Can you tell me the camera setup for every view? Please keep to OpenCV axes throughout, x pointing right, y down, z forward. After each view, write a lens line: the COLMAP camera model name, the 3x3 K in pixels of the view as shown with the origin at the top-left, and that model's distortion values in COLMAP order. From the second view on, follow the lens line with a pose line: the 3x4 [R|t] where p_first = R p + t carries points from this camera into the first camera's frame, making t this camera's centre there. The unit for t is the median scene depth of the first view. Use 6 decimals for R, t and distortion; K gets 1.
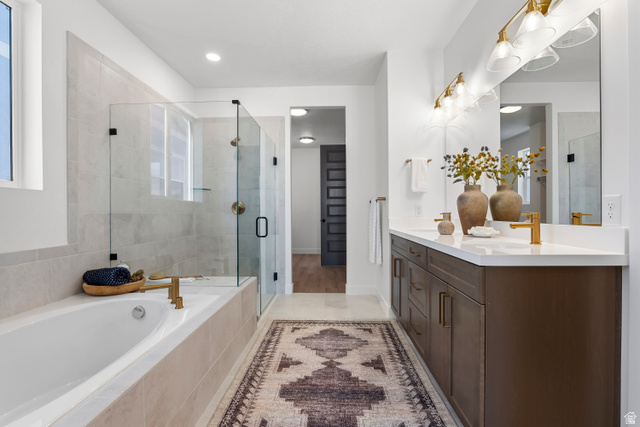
lens RADIAL K [[296.2, 0, 318.0], [0, 296.2, 211.7], [0, 0, 1]] dist [-0.016462, 0.000034]
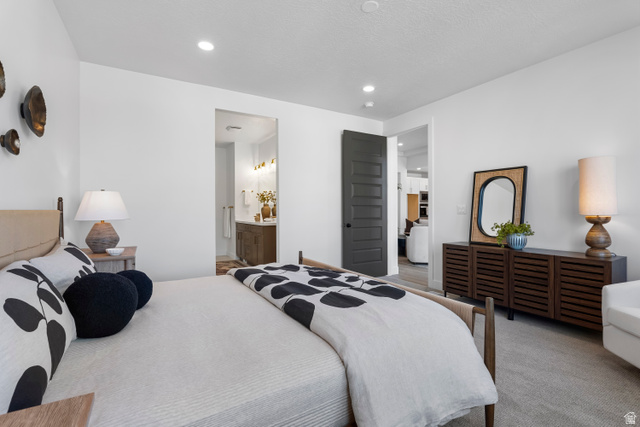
lens RADIAL K [[296.2, 0, 319.1], [0, 296.2, 212.2], [0, 0, 1]] dist [-0.016462, 0.000034]
pose [[0.837761, 0.001425, 0.546036, -0.568960], [-0.002258, 0.999997, 0.000854, -0.010907], [-0.546033, -0.001949, 0.837762, -1.555624]]
